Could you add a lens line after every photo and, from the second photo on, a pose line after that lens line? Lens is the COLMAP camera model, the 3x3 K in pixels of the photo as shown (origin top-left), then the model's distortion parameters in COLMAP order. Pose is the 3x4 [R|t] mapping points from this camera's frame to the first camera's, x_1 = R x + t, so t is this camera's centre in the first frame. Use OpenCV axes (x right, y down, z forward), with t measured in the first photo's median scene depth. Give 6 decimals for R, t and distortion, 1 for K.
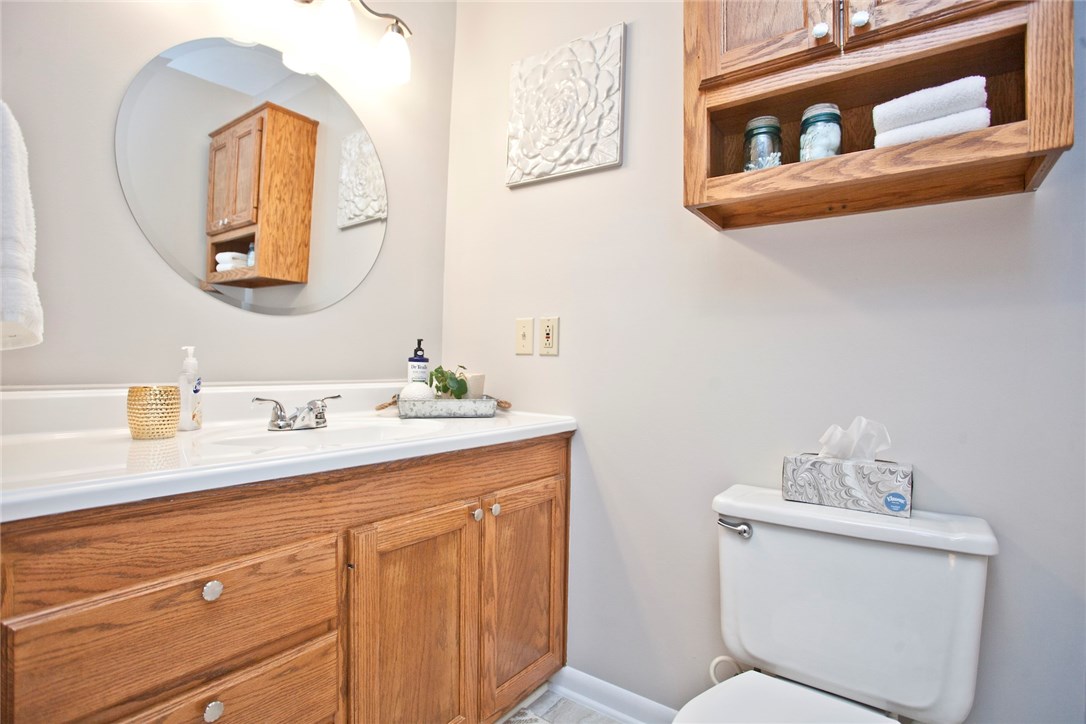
lens RADIAL K [[516.6, 0, 543.0], [0, 516.6, 362.0], [0, 0, 1]] dist [-0.073958, 0.028134]
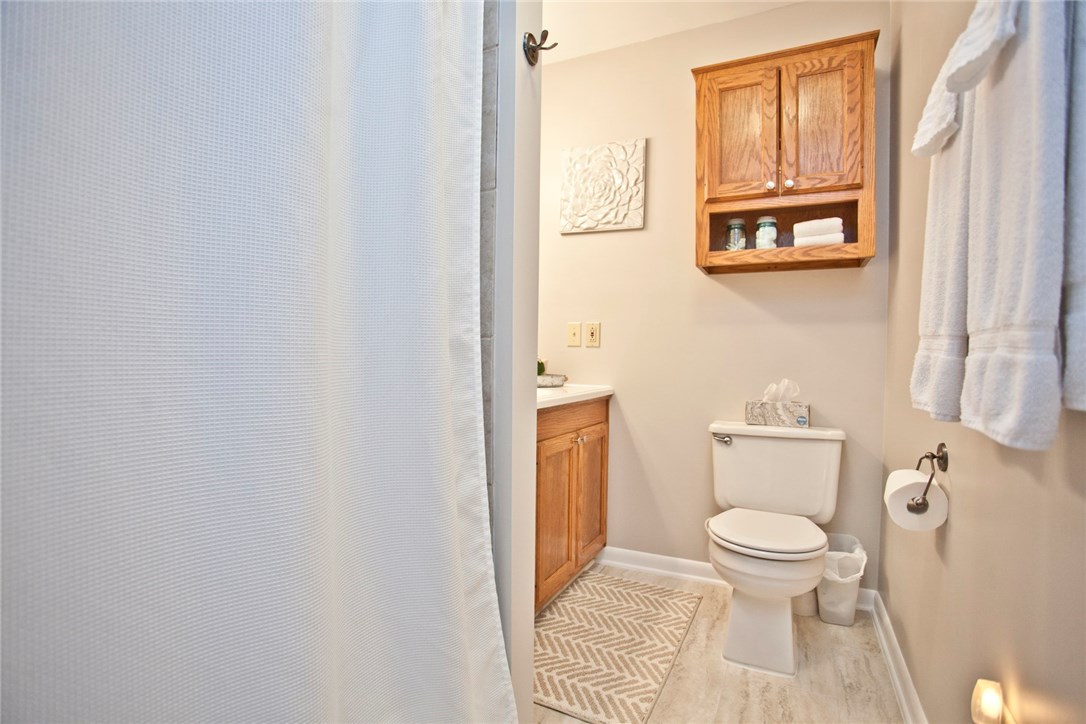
lens RADIAL K [[516.6, 0, 543.0], [0, 516.6, 362.0], [0, 0, 1]] dist [-0.073958, 0.028134]
pose [[0.985476, -0.007181, 0.169662, -0.438489], [0.003696, 0.999776, 0.020844, -0.000950], [-0.169774, -0.019914, 0.985282, -0.547014]]
